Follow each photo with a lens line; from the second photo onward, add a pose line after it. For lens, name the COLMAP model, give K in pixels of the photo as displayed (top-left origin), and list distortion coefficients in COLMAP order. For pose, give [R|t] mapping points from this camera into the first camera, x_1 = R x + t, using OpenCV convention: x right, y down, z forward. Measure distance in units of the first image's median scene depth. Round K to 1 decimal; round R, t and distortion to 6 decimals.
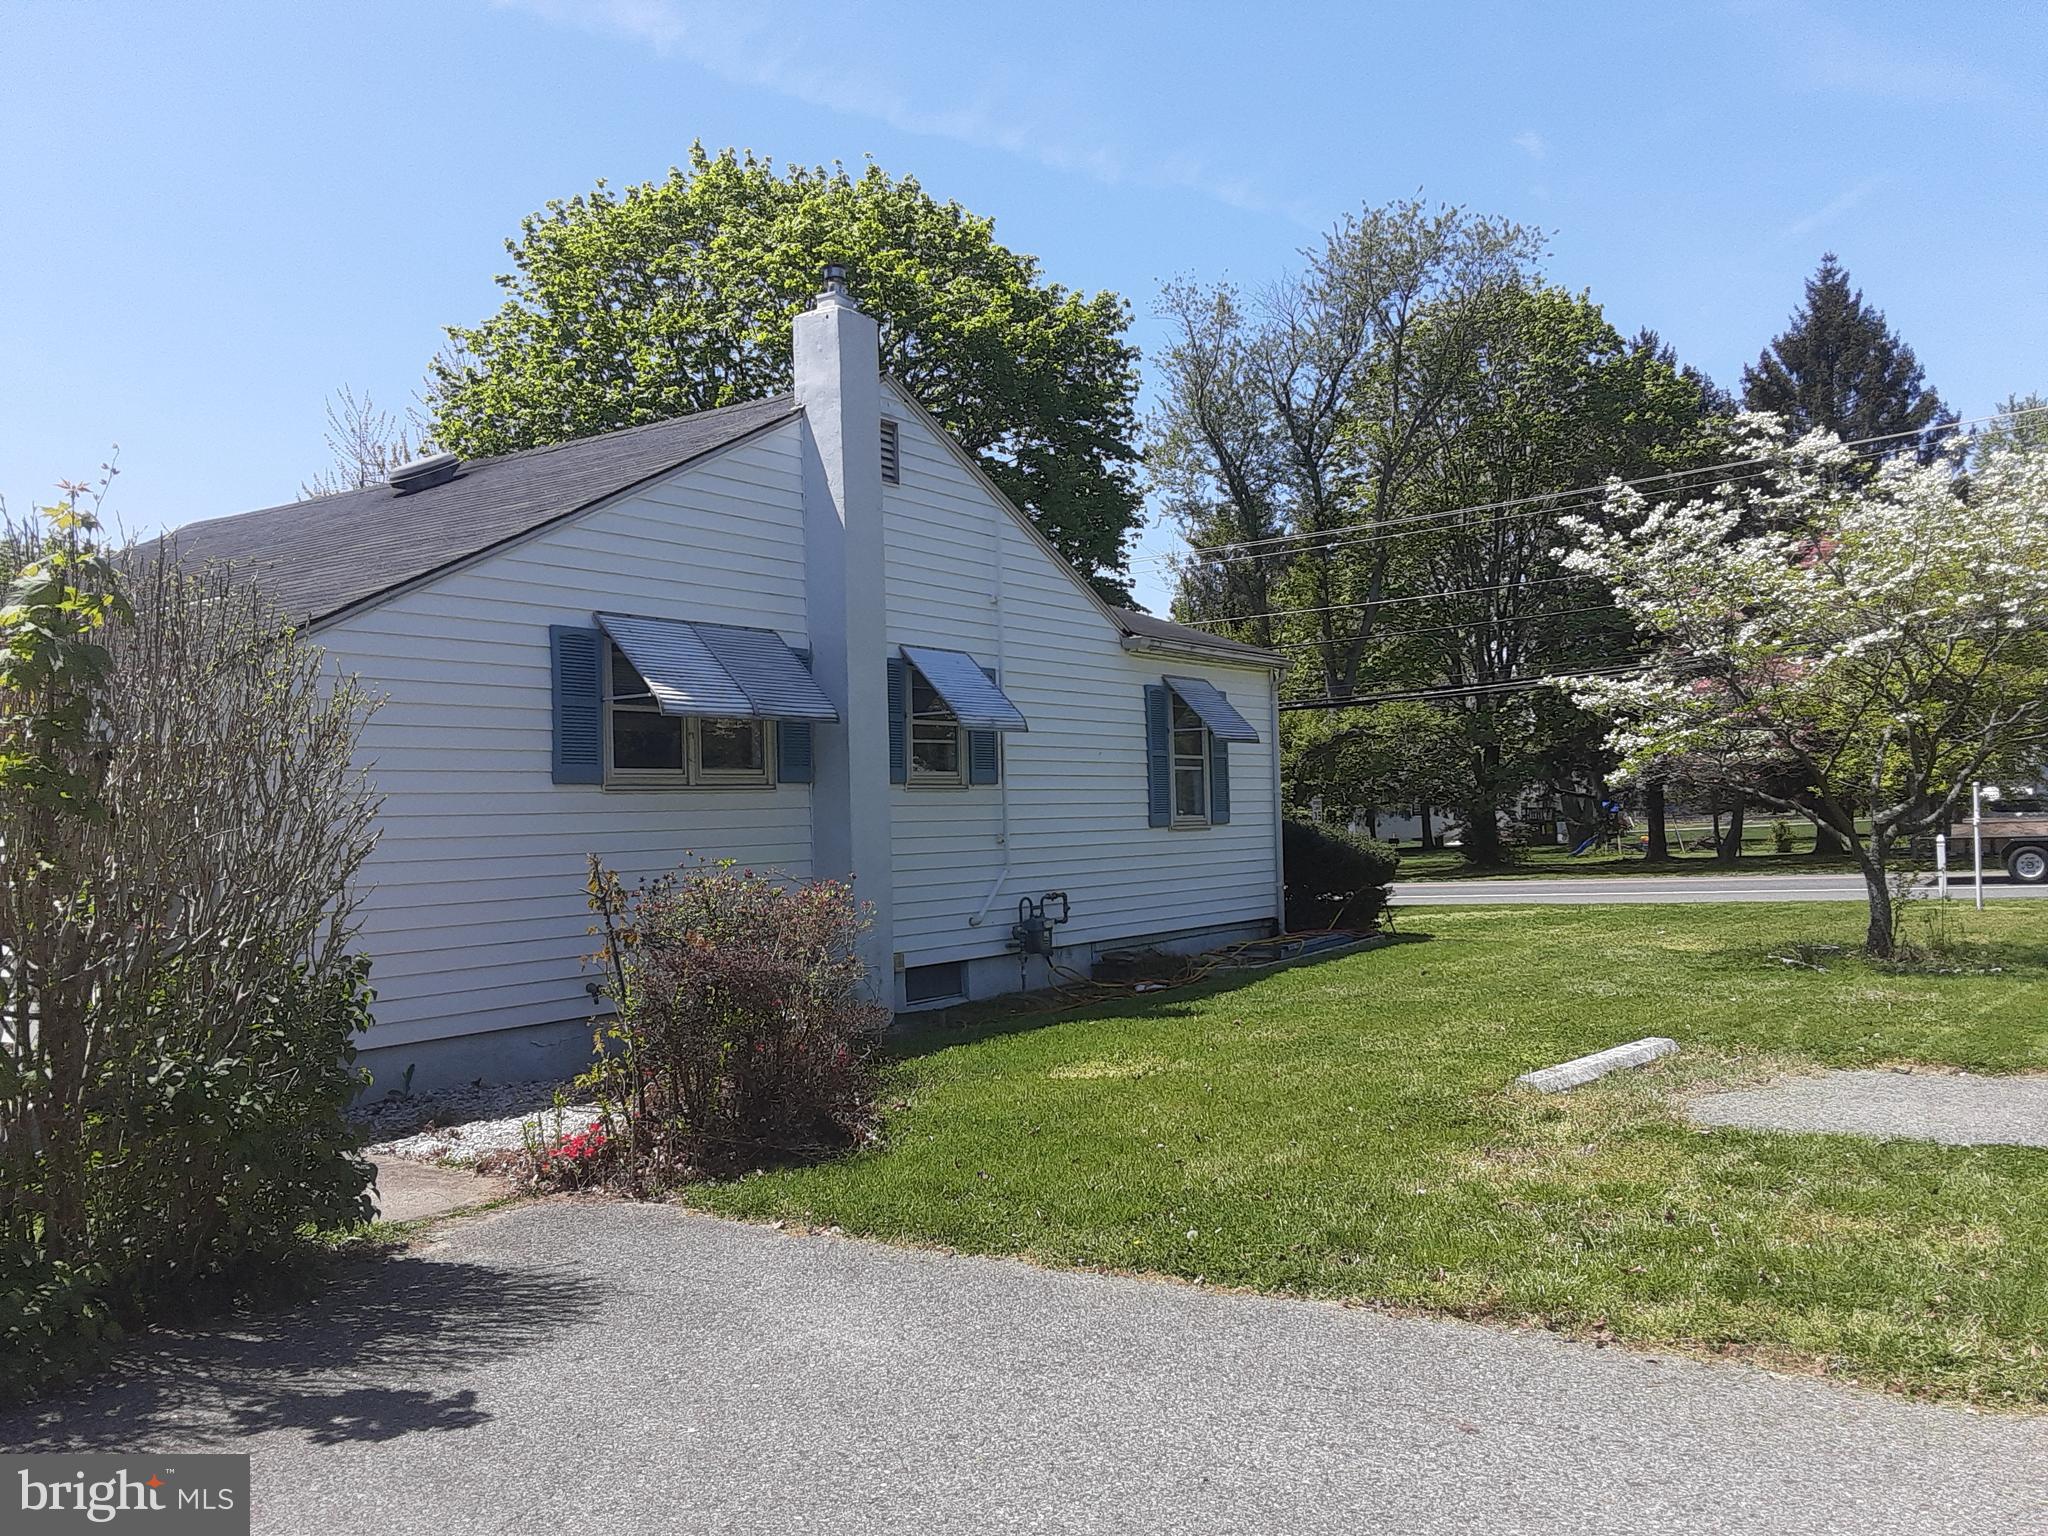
lens RADIAL K [[1666.0, 0, 1014.8], [0, 1666.0, 797.3], [0, 0, 1]] dist [0.141522, -0.227653]
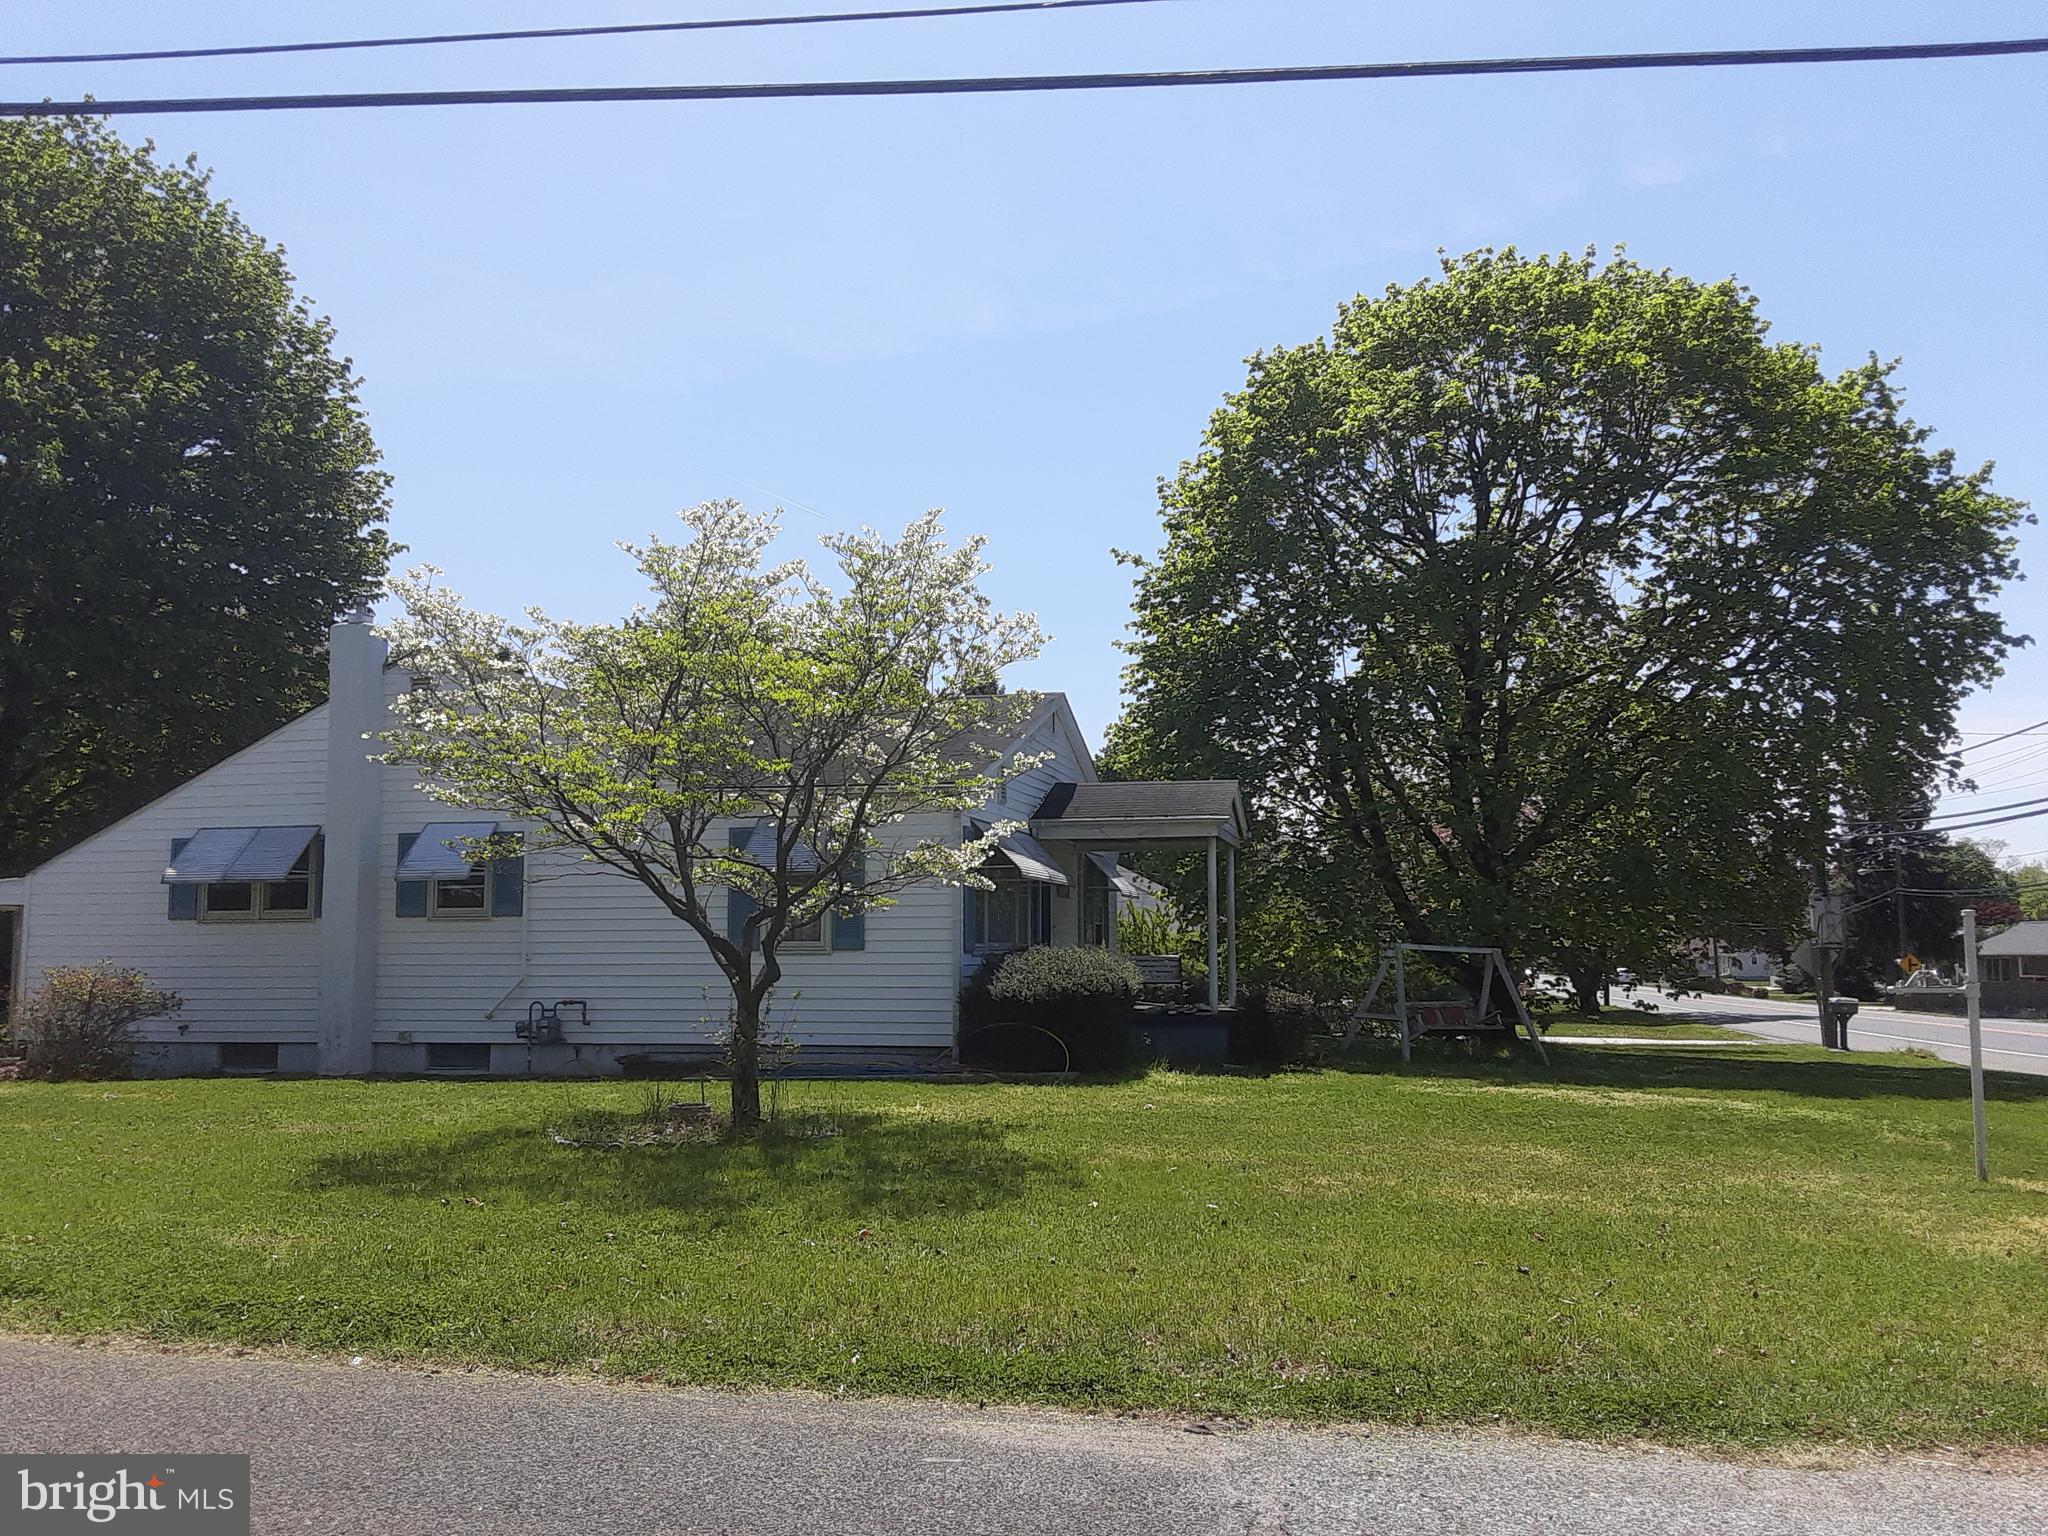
lens RADIAL K [[1666.0, 0, 1014.8], [0, 1666.0, 797.3], [0, 0, 1]] dist [0.141522, -0.227653]
pose [[0.370263, -0.061304, -0.926902, 1.263258], [0.001729, 0.997864, -0.065306, -0.012462], [0.928925, 0.022578, 0.369578, 0.772489]]
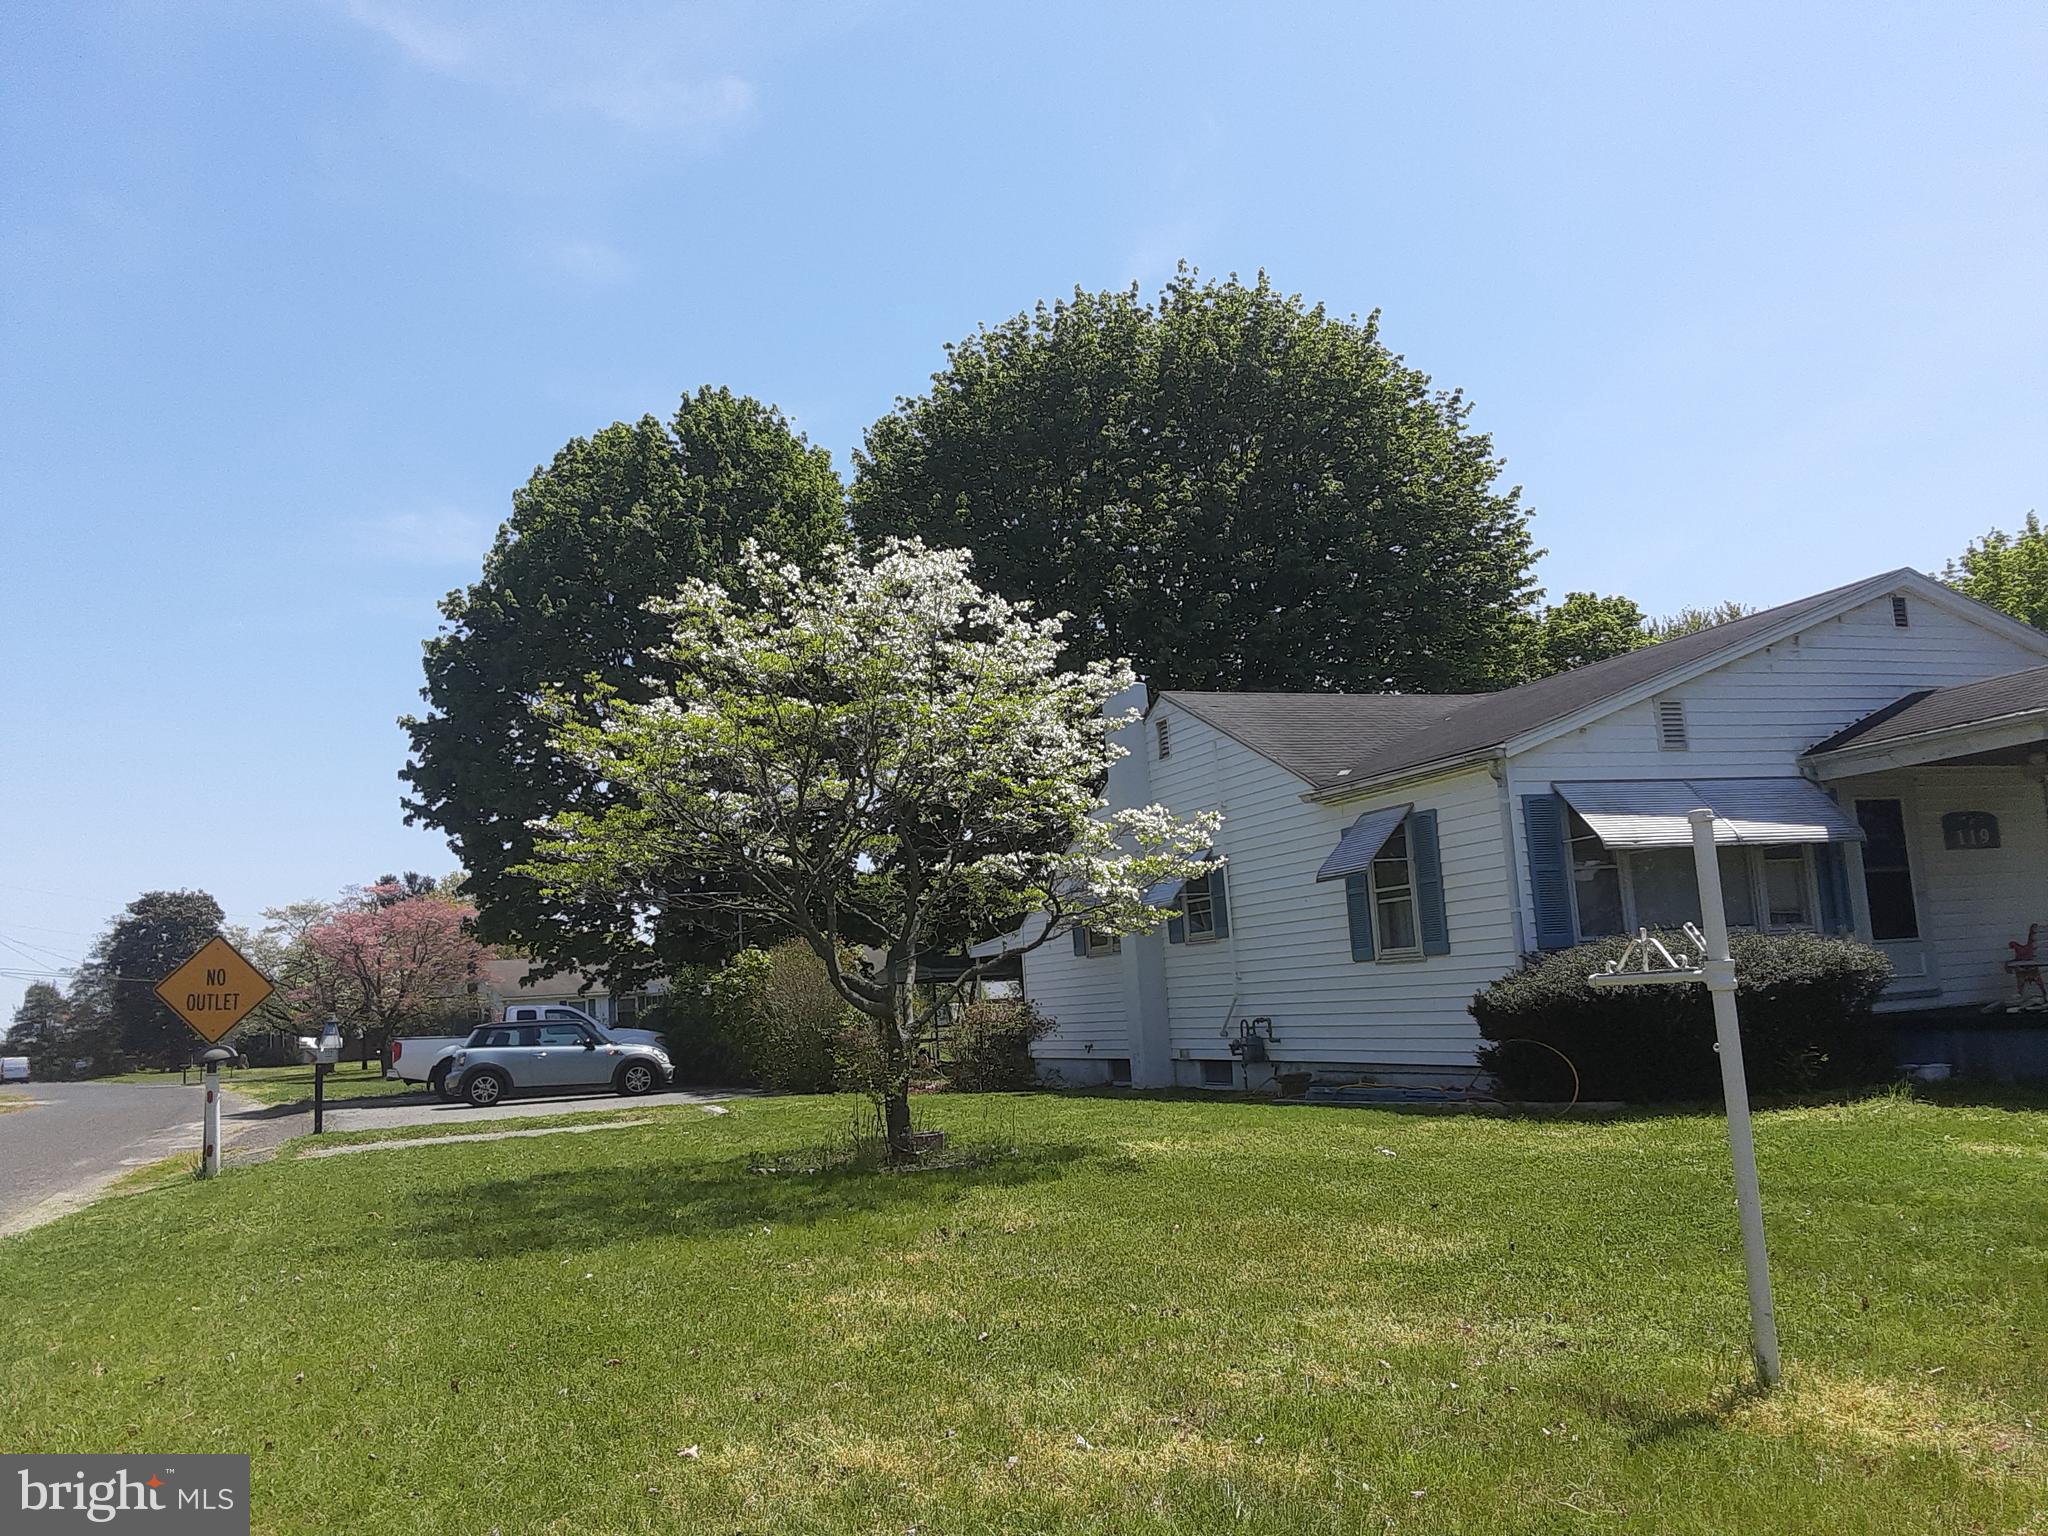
lens RADIAL K [[1666.0, 0, 1014.8], [0, 1666.0, 797.3], [0, 0, 1]] dist [0.141522, -0.227653]
pose [[-0.543825, -0.059542, -0.837084, 1.124964], [0.068321, 0.991028, -0.114877, 0.022513], [0.836413, -0.119663, -0.534878, 1.435179]]
